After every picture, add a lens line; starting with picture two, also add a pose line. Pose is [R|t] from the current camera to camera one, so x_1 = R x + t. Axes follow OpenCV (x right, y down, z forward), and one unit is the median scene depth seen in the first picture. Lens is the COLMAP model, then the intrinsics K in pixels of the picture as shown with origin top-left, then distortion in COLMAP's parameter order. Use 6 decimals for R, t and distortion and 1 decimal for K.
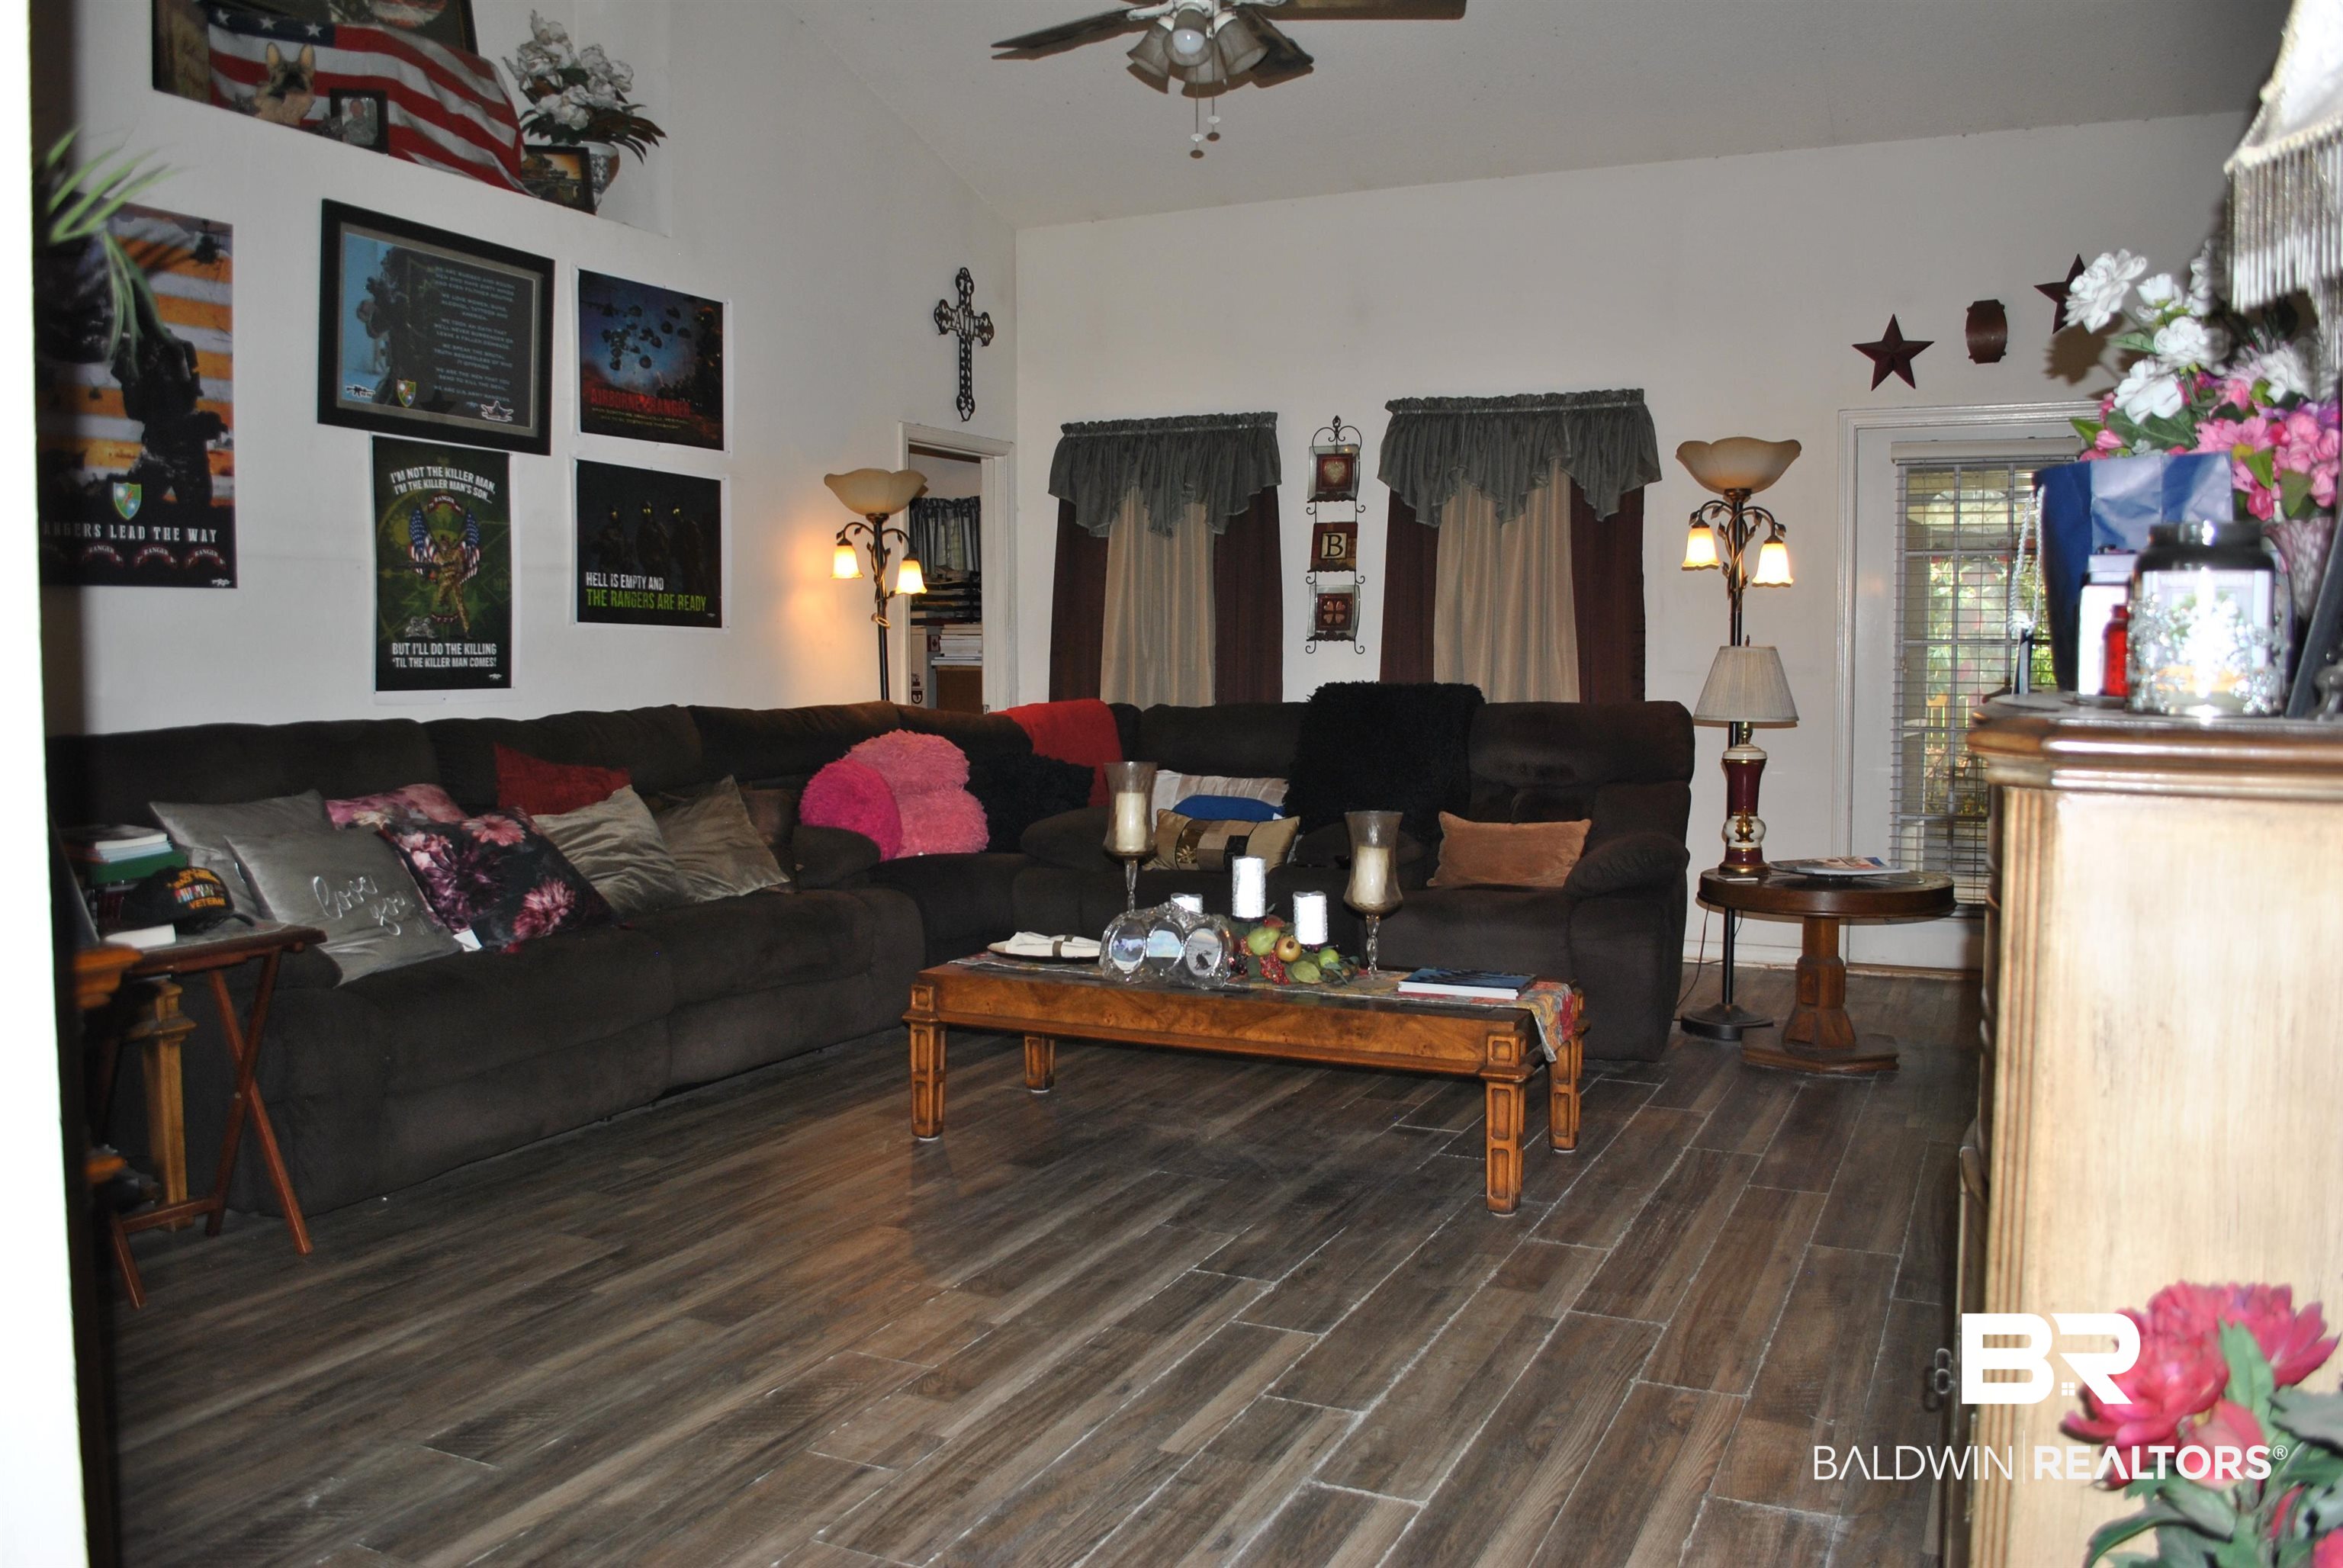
lens RADIAL K [[1888.1, 0, 1171.5], [0, 1888.1, 784.0], [0, 0, 1]] dist [-0.071027, 0.000537]
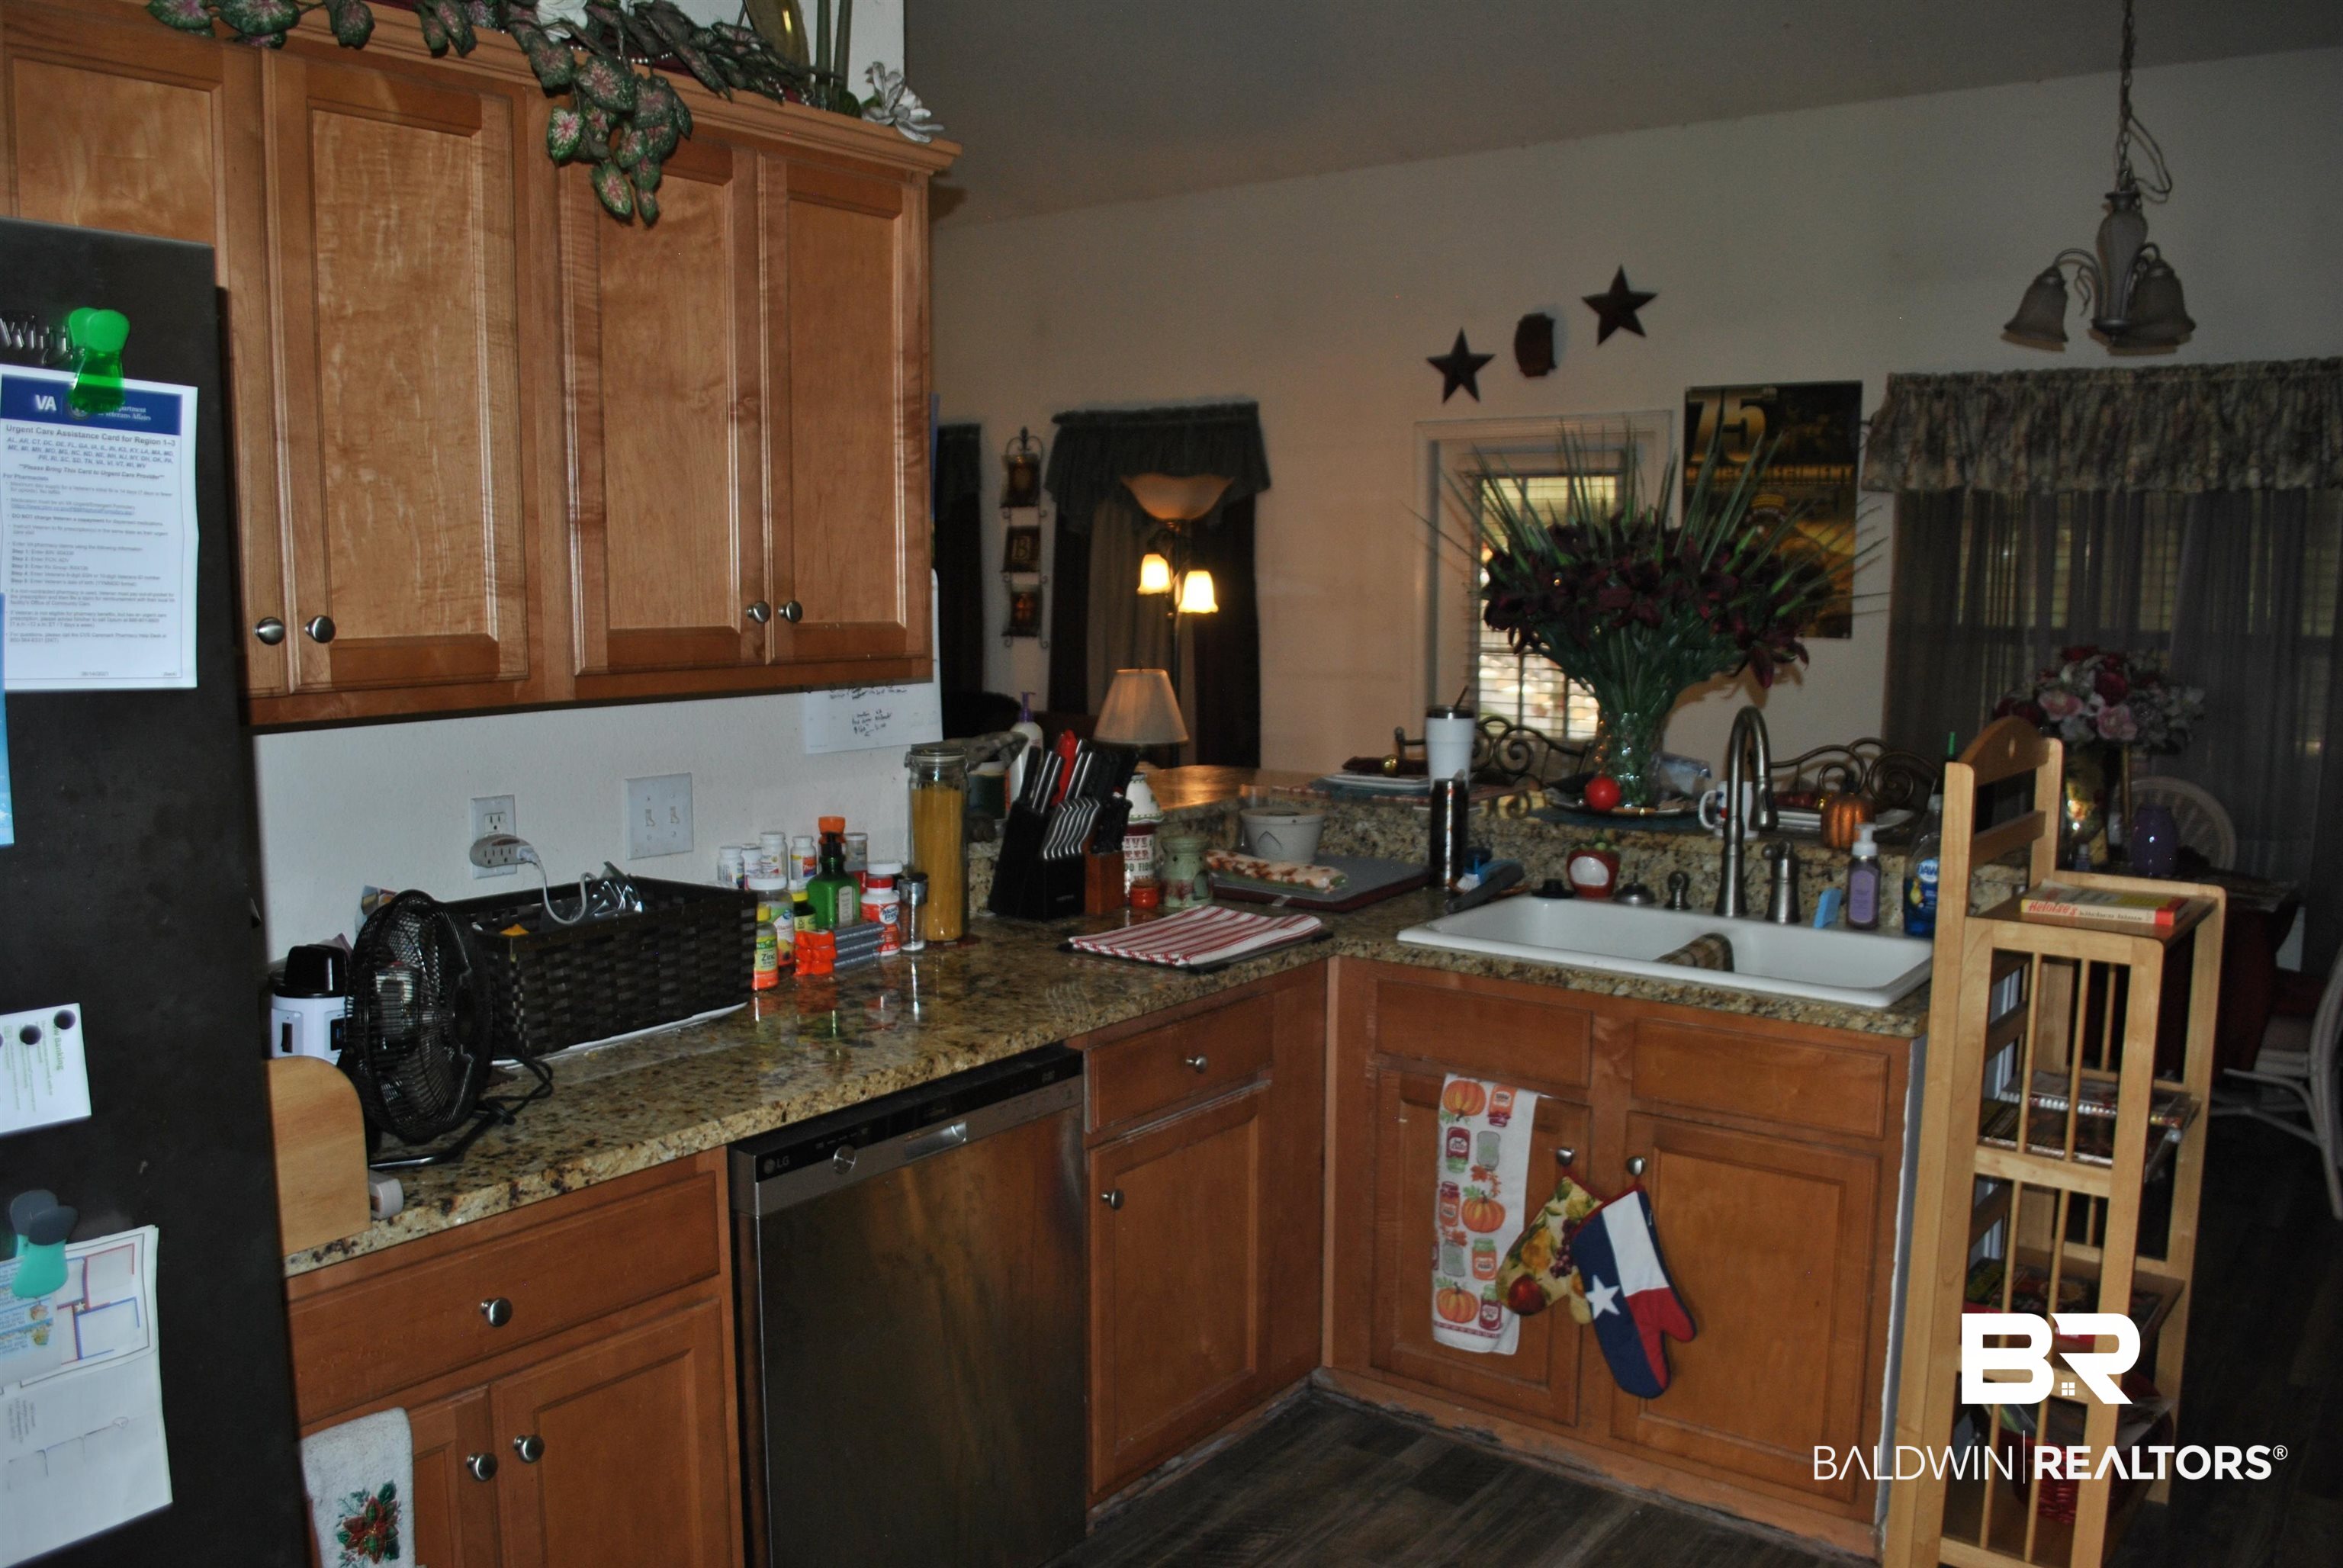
lens RADIAL K [[1888.1, 0, 1171.5], [0, 1888.1, 784.0], [0, 0, 1]] dist [-0.071027, 0.000537]
pose [[0.976732, 0.025154, -0.212985, 0.527466], [-0.015666, 0.998813, 0.046115, -0.056508], [0.213892, -0.041705, 0.975967, -0.051159]]
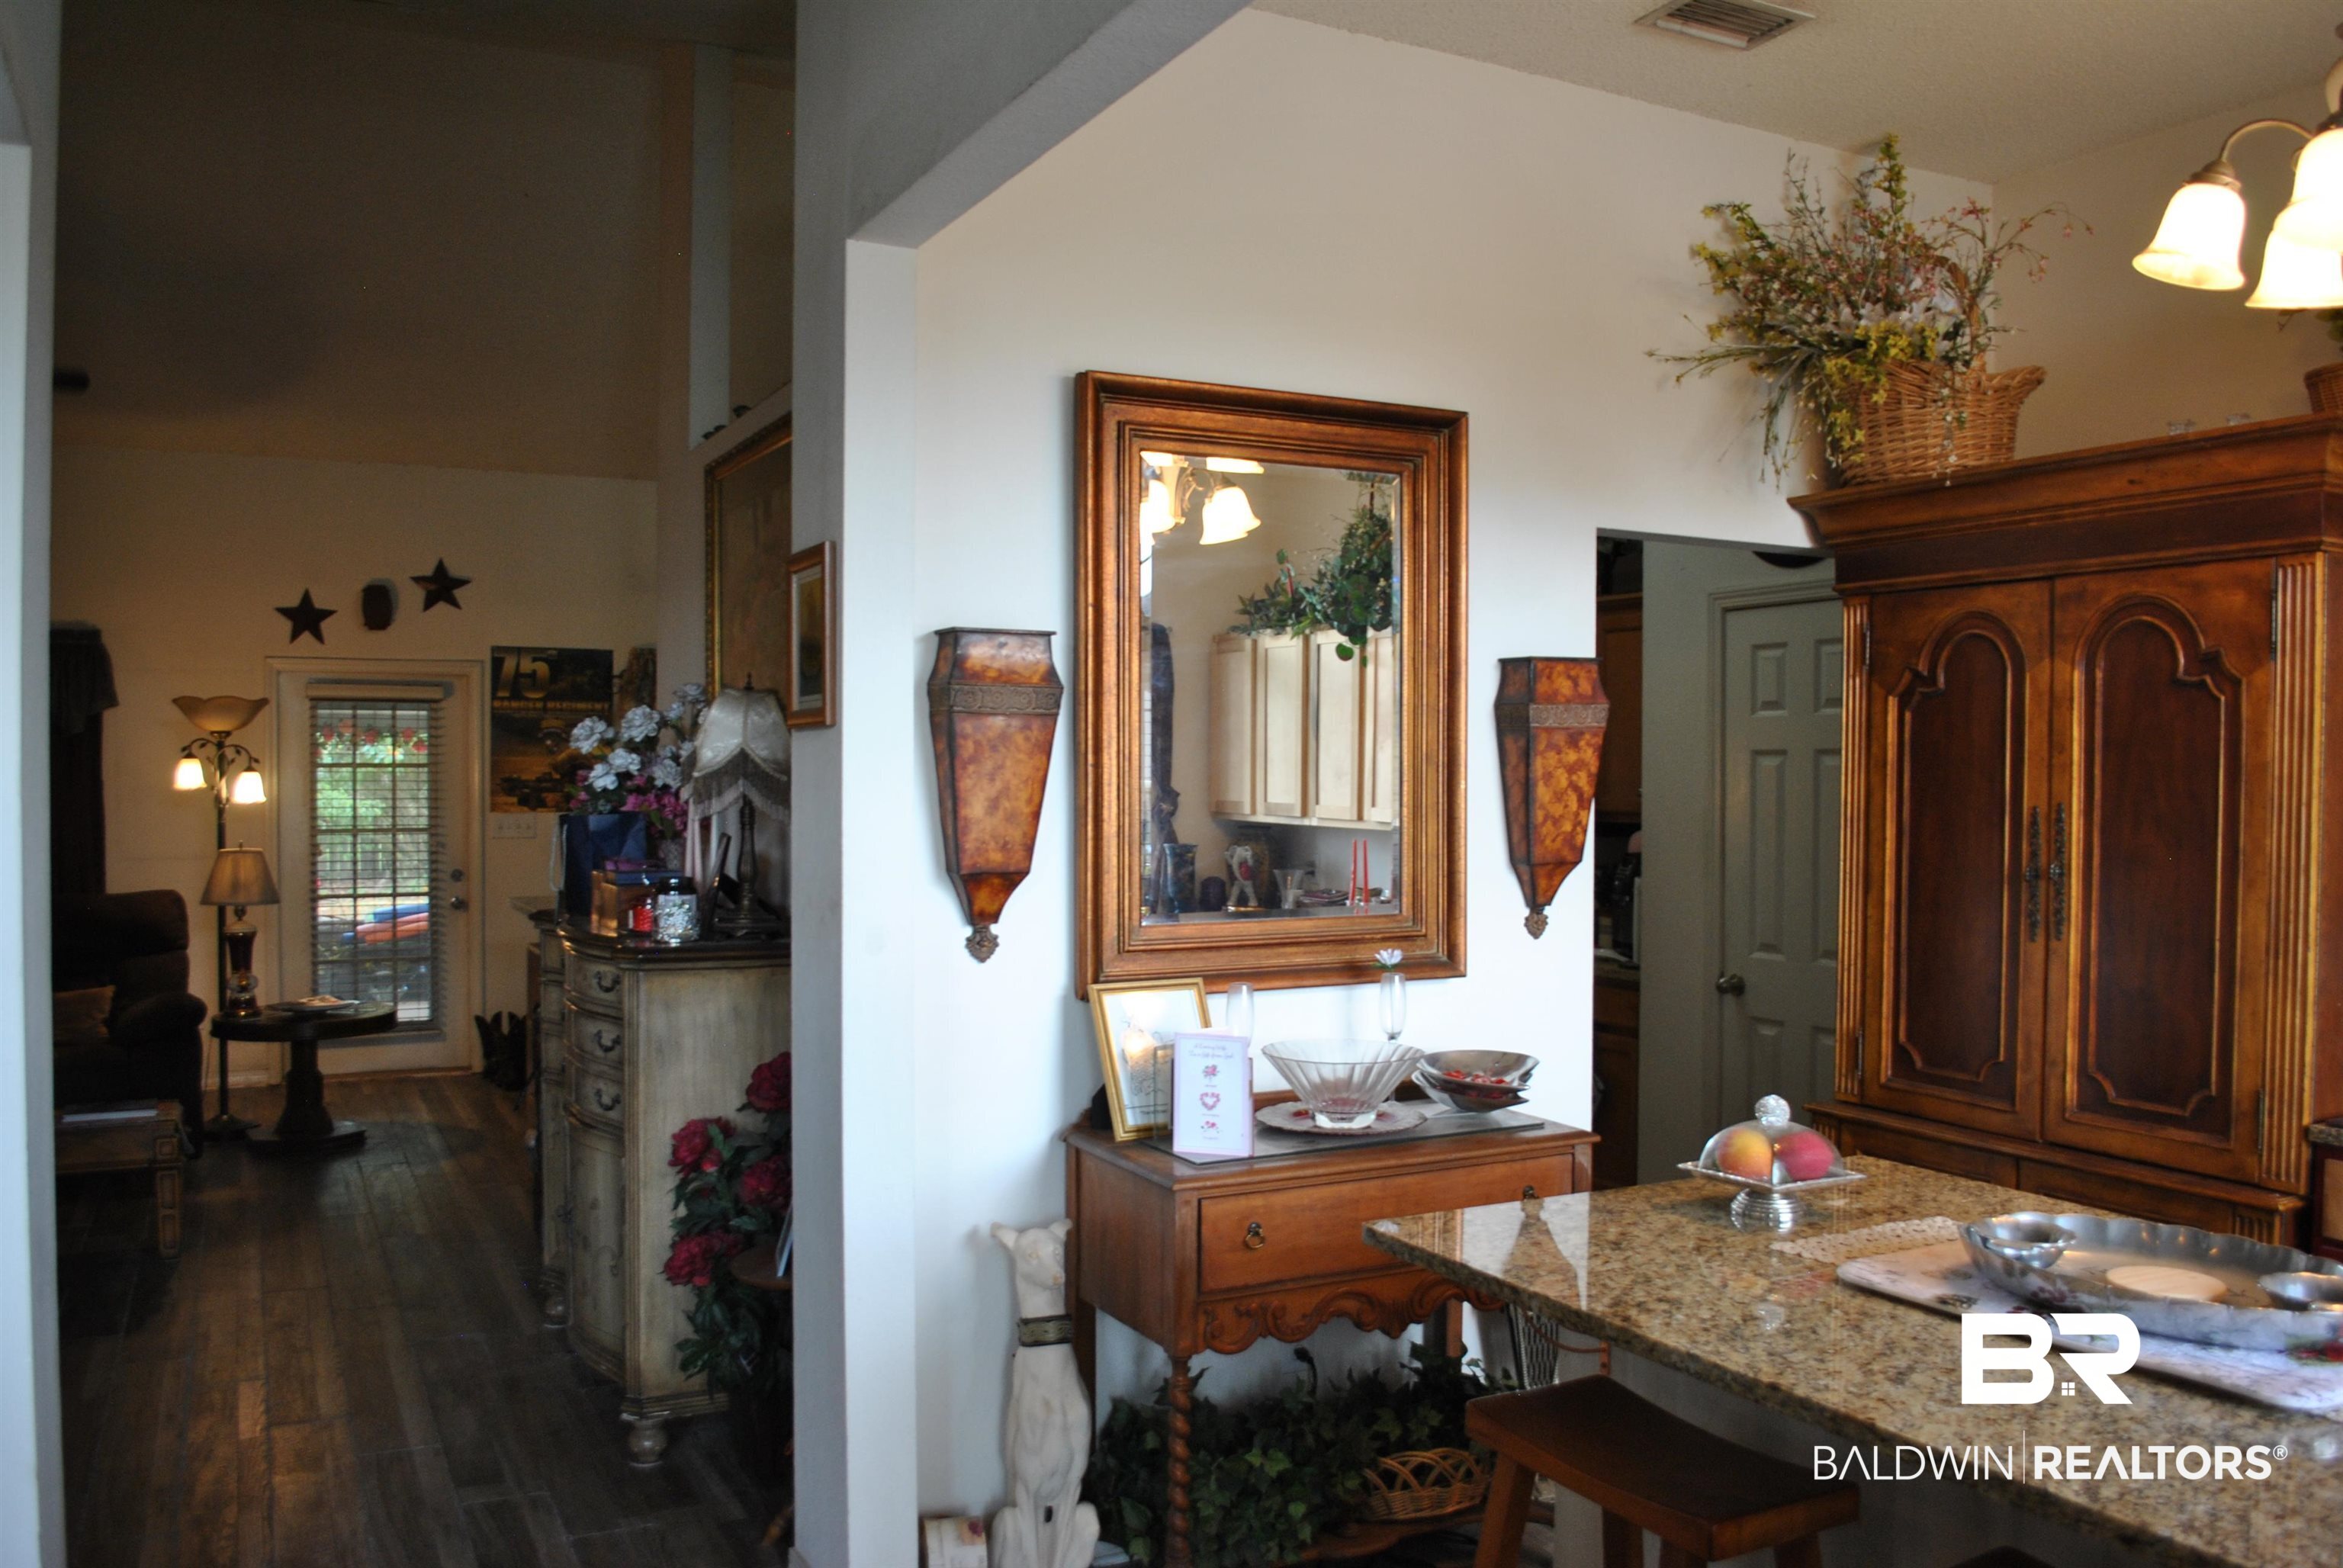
lens RADIAL K [[1888.1, 0, 1171.5], [0, 1888.1, 784.0], [0, 0, 1]] dist [-0.071027, 0.000537]
pose [[0.627189, -0.004572, 0.778854, -0.303041], [0.055149, 0.997734, -0.038553, -0.029679], [-0.776912, 0.067133, 0.626020, -0.358720]]
